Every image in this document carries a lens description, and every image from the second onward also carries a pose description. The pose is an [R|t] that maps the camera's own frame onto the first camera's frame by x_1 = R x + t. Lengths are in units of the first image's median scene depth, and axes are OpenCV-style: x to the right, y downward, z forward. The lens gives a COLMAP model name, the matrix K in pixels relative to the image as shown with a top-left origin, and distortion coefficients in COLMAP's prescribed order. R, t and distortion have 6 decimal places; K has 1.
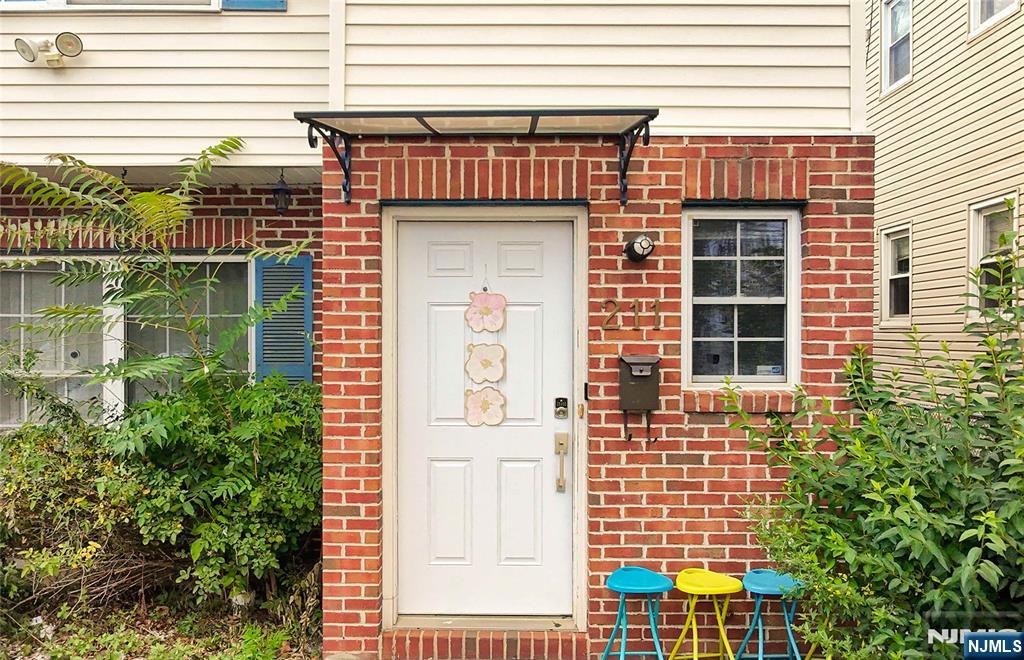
lens RADIAL K [[768.3, 0, 511.8], [0, 768.3, 332.3], [0, 0, 1]] dist [-0.010207, -0.001834]
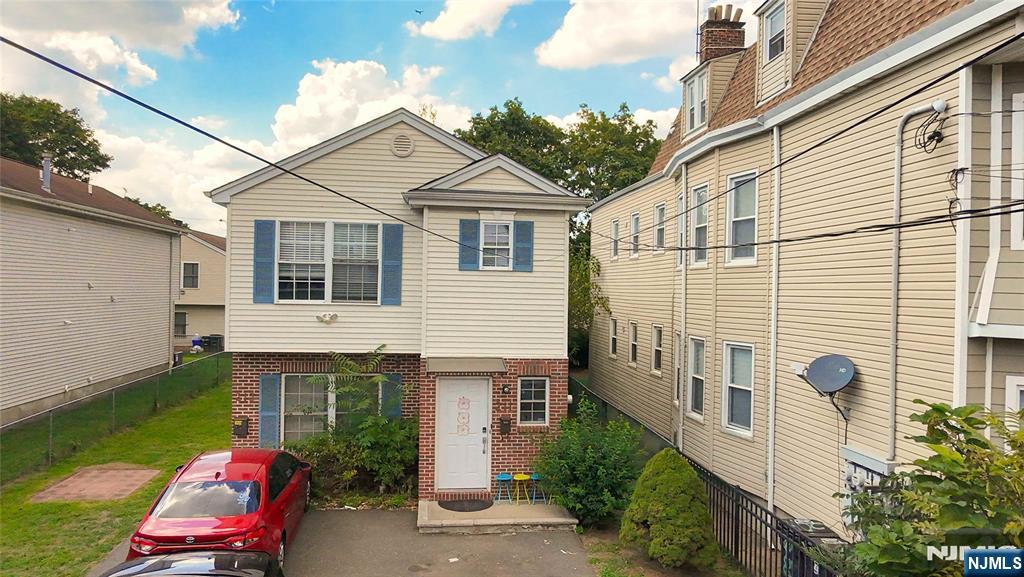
lens RADIAL K [[678.1, 0, 514.1], [0, 678.1, 293.9], [0, 0, 1]] dist [0.001700, 0.004446]
pose [[0.991932, 0.013646, 0.126034, -0.214465], [-0.014710, 0.999864, 0.007513, -0.587224], [-0.125914, -0.009307, 0.991997, -2.241490]]
